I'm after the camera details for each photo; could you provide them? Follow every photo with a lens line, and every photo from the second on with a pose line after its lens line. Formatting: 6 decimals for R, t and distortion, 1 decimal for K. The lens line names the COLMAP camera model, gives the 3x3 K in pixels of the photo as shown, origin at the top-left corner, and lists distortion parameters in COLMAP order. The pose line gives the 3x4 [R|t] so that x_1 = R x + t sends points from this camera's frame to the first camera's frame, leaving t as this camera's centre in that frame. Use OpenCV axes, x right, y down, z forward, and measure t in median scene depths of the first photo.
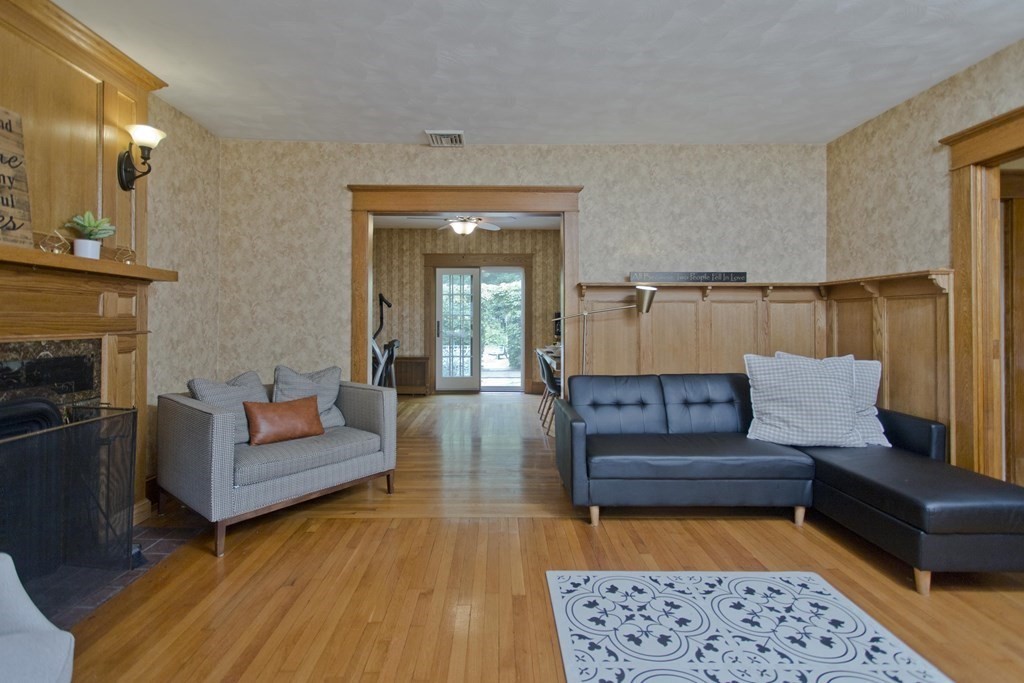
lens RADIAL K [[501.7, 0, 511.8], [0, 501.7, 311.5], [0, 0, 1]] dist [0.003054, 0.000762]
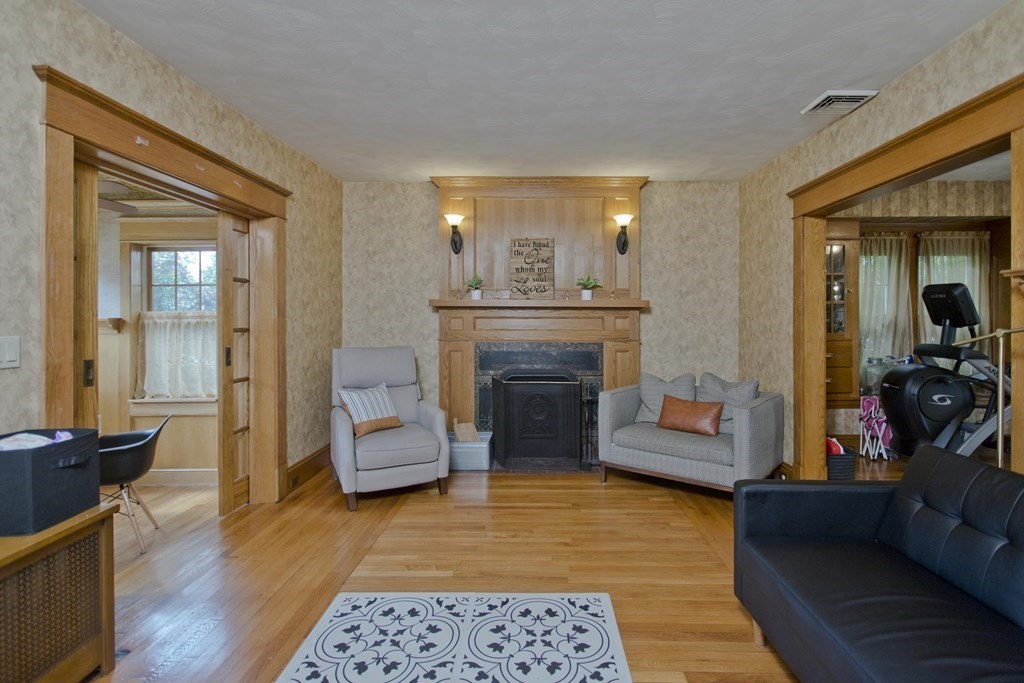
lens RADIAL K [[489.3, 0, 510.8], [0, 489.3, 329.4], [0, 0, 1]] dist [-0.001296, 0.000336]
pose [[-0.054921, 0.014369, -0.998387, 0.996630], [0.013763, 0.999812, 0.013633, -0.023131], [0.998396, -0.012992, -0.055109, 0.826856]]
